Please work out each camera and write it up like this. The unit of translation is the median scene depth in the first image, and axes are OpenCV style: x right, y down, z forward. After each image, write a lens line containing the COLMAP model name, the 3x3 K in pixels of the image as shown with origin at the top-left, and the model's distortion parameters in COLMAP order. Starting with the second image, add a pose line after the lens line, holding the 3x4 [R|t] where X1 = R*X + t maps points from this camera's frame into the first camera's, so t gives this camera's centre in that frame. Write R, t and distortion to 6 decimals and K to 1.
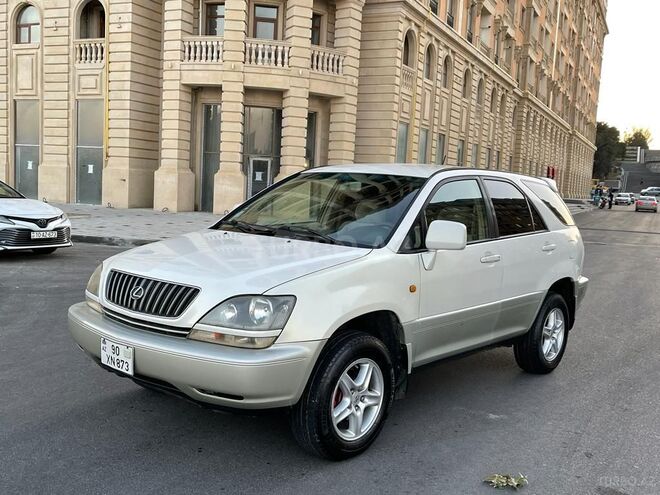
lens RADIAL K [[693.4, 0, 313.4], [0, 693.4, 254.4], [0, 0, 1]] dist [0.043000, 0.000000]
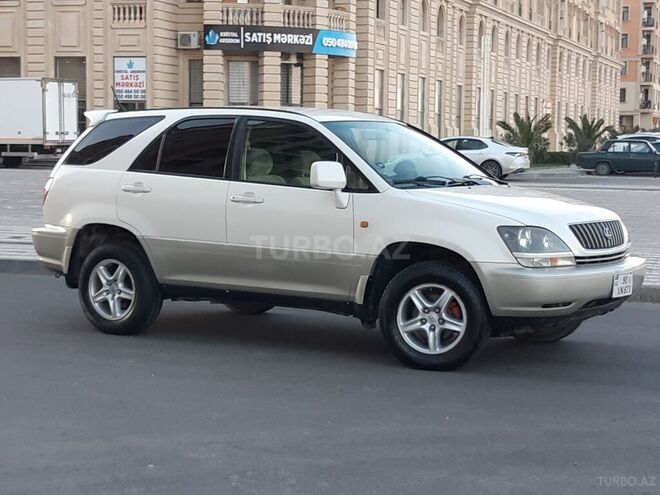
lens RADIAL K [[1418.6, 0, 361.8], [0, 1418.6, 269.3], [0, 0, 1]] dist [0.246229, 0.000000]
pose [[-0.160125, -0.138052, 0.977395, -0.333777], [0.073387, 0.985767, 0.151257, -0.036792], [-0.984365, 0.095948, -0.147715, 0.229537]]
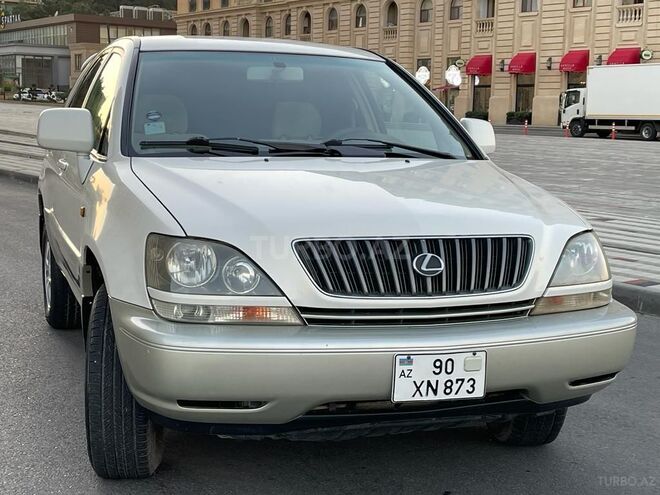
lens RADIAL K [[1044.5, 0, 331.3], [0, 1044.5, 260.6], [0, 0, 1]] dist [0.142978, 0.000000]
pose [[0.481628, -0.162023, 0.861268, -0.134079], [0.079611, 0.986787, 0.141116, -0.009970], [-0.872752, 0.000601, 0.488163, 0.083032]]
